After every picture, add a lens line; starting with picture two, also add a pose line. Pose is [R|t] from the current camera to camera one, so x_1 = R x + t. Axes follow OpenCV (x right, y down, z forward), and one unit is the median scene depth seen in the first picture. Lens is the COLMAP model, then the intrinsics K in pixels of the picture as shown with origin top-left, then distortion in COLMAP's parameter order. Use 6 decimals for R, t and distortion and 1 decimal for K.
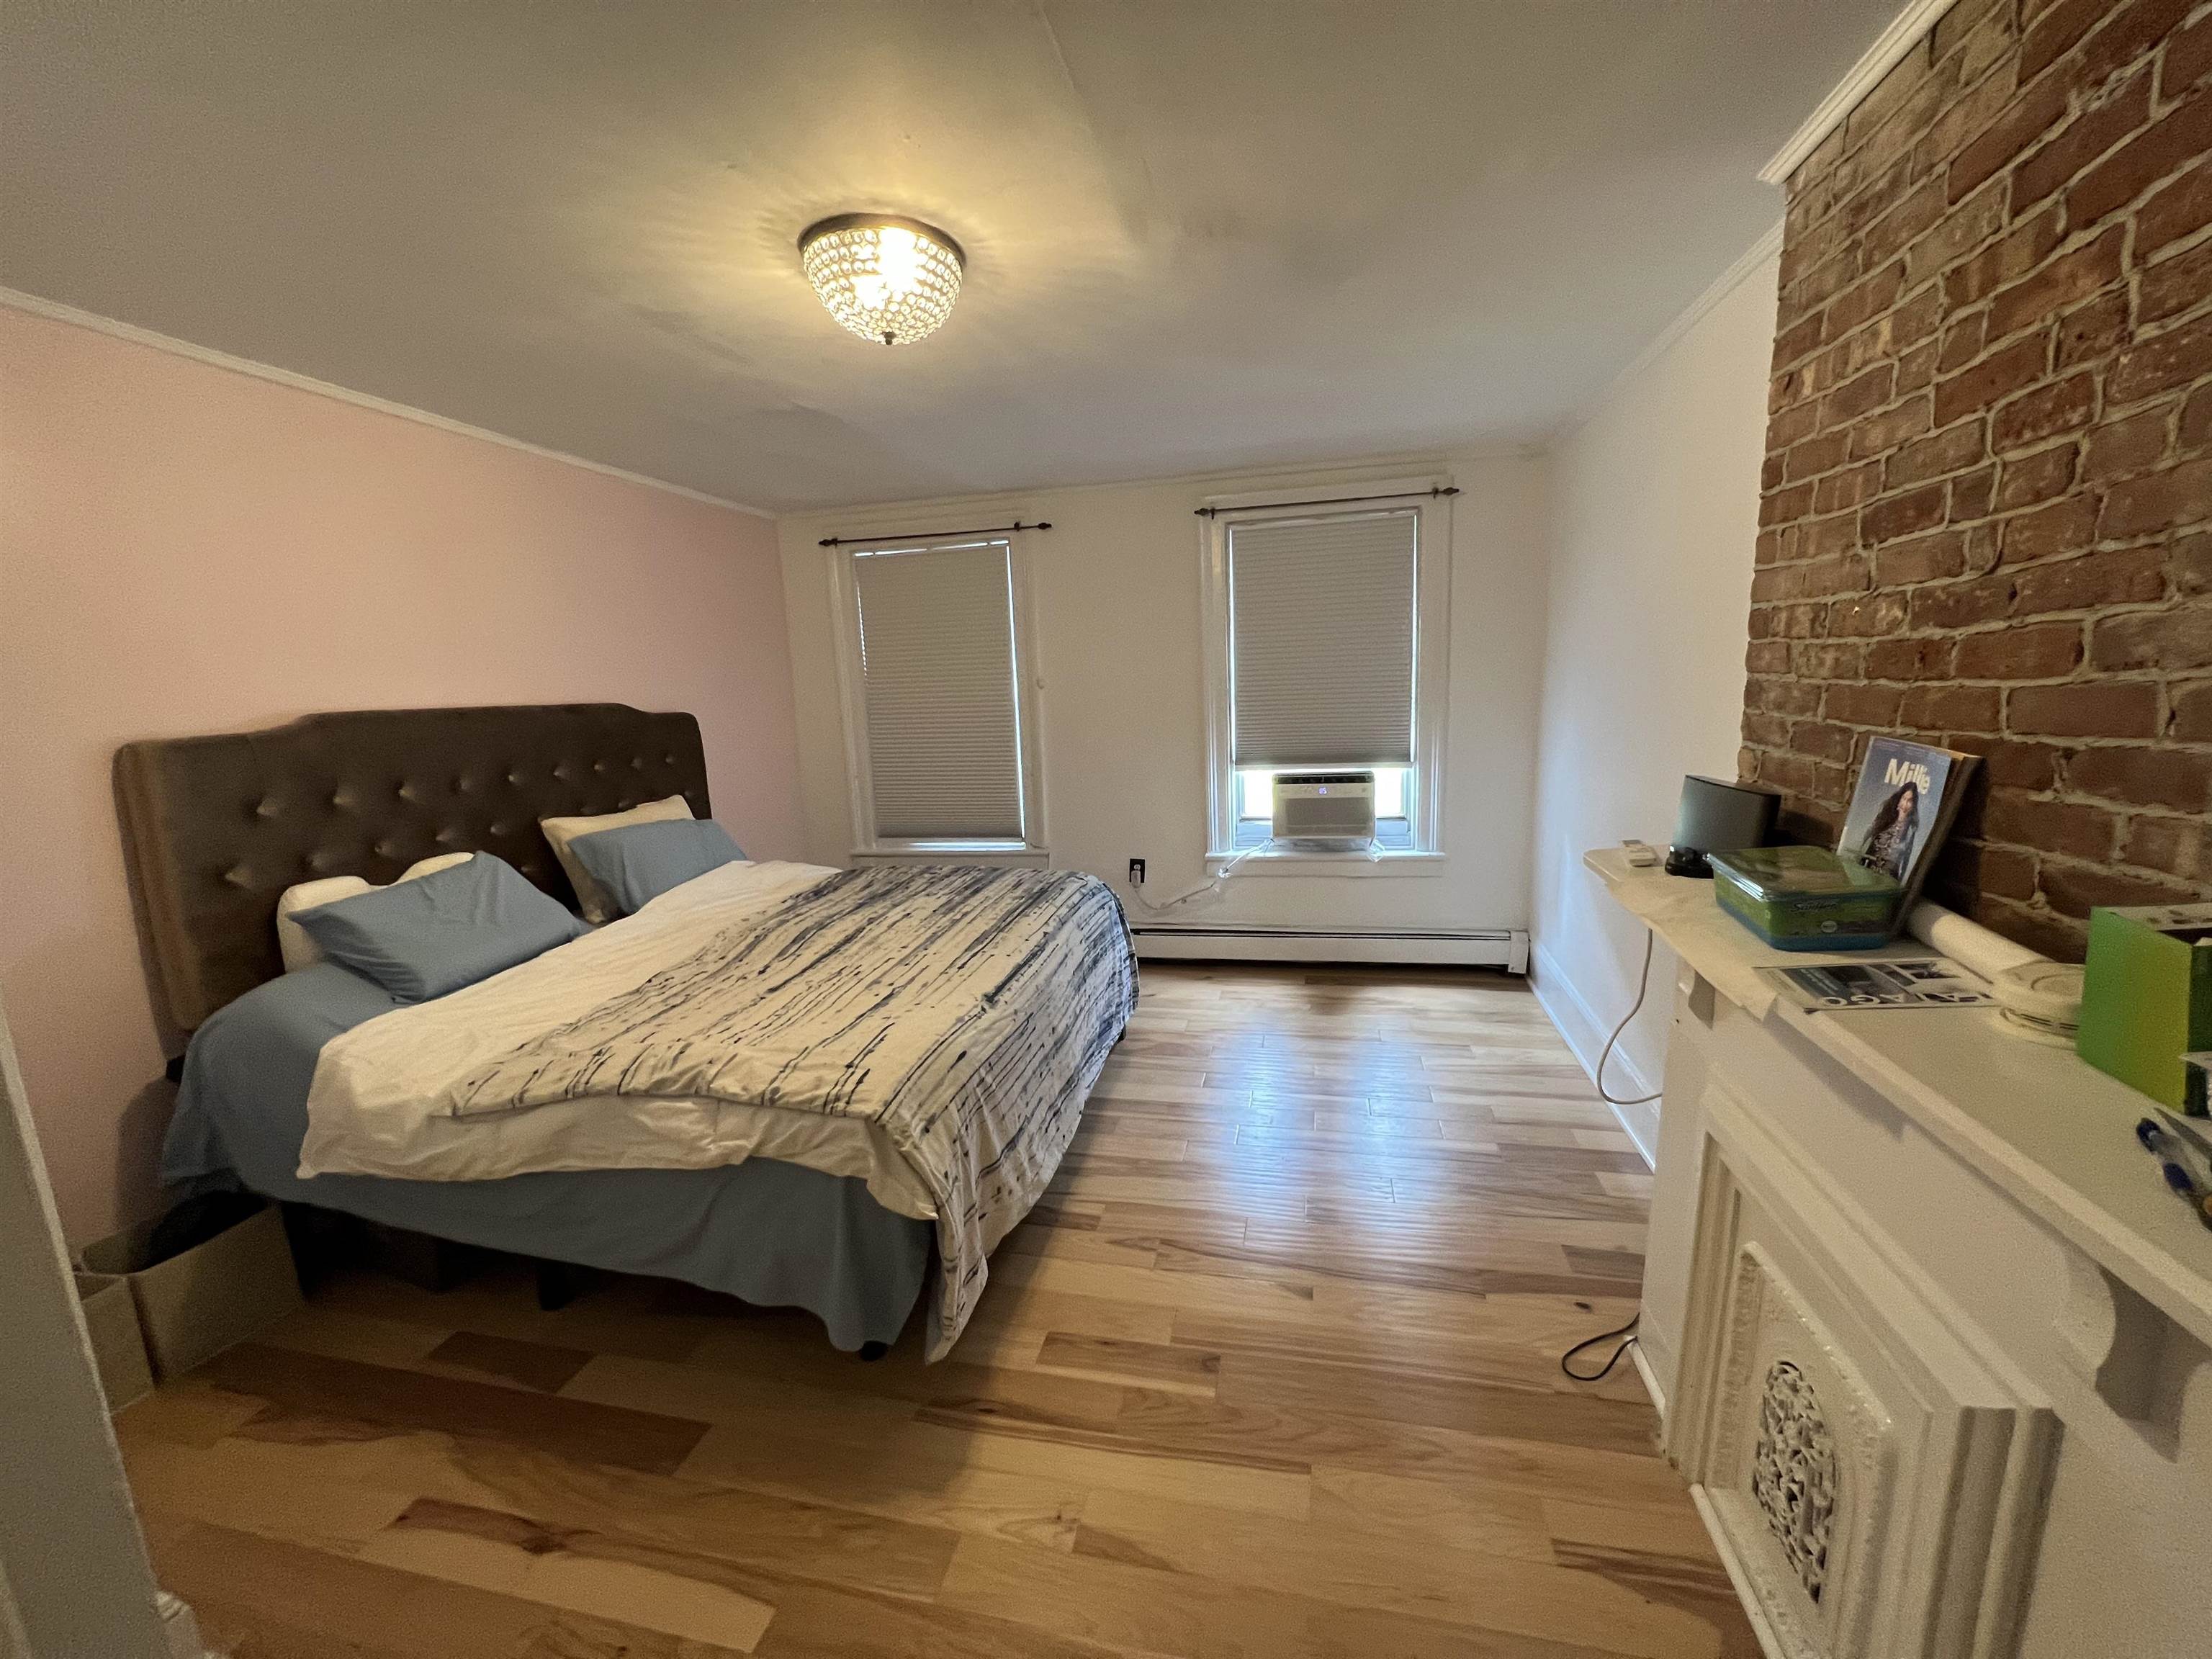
lens RADIAL K [[885.7, 0, 1107.5], [0, 885.7, 835.7], [0, 0, 1]] dist [-0.001807, 0.000310]
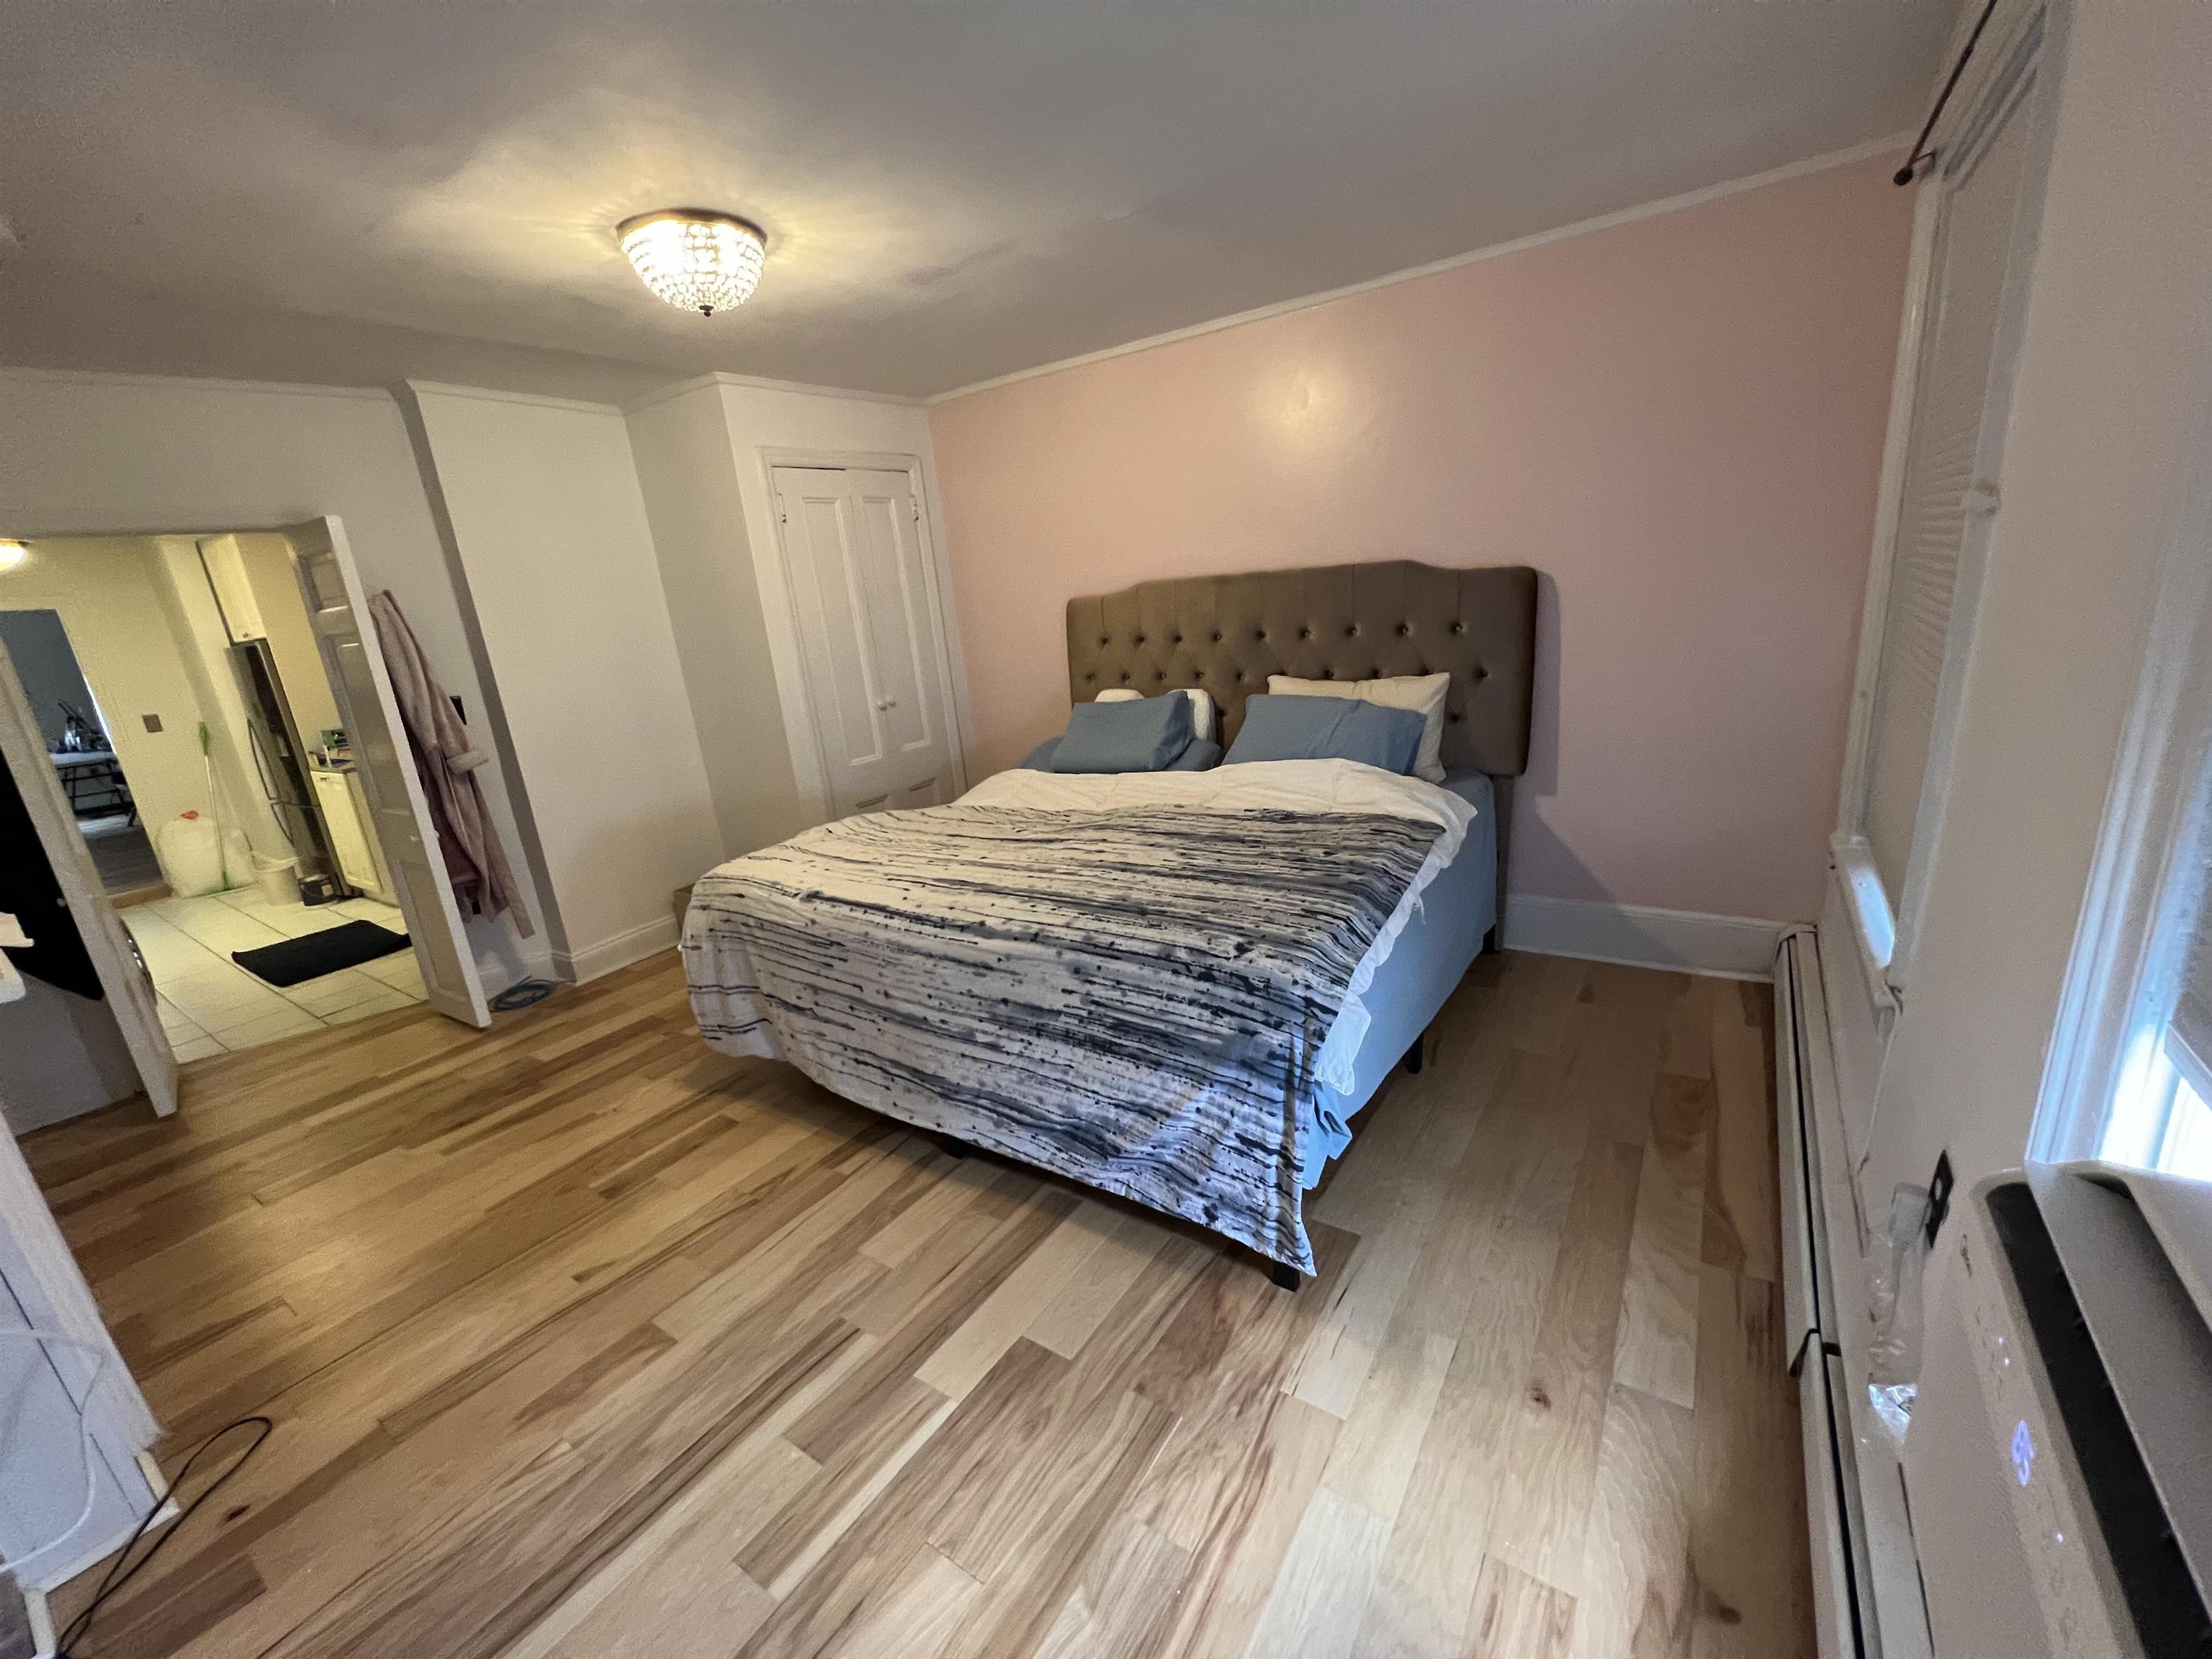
lens RADIAL K [[894.8, 0, 1104.3], [0, 894.8, 838.5], [0, 0, 1]] dist [-0.001014, 0.000079]
pose [[-0.360725, 0.317183, -0.877082, 0.612561], [-0.060769, 0.930405, 0.361460, -0.273425], [0.930690, 0.183688, -0.316345, 1.475515]]
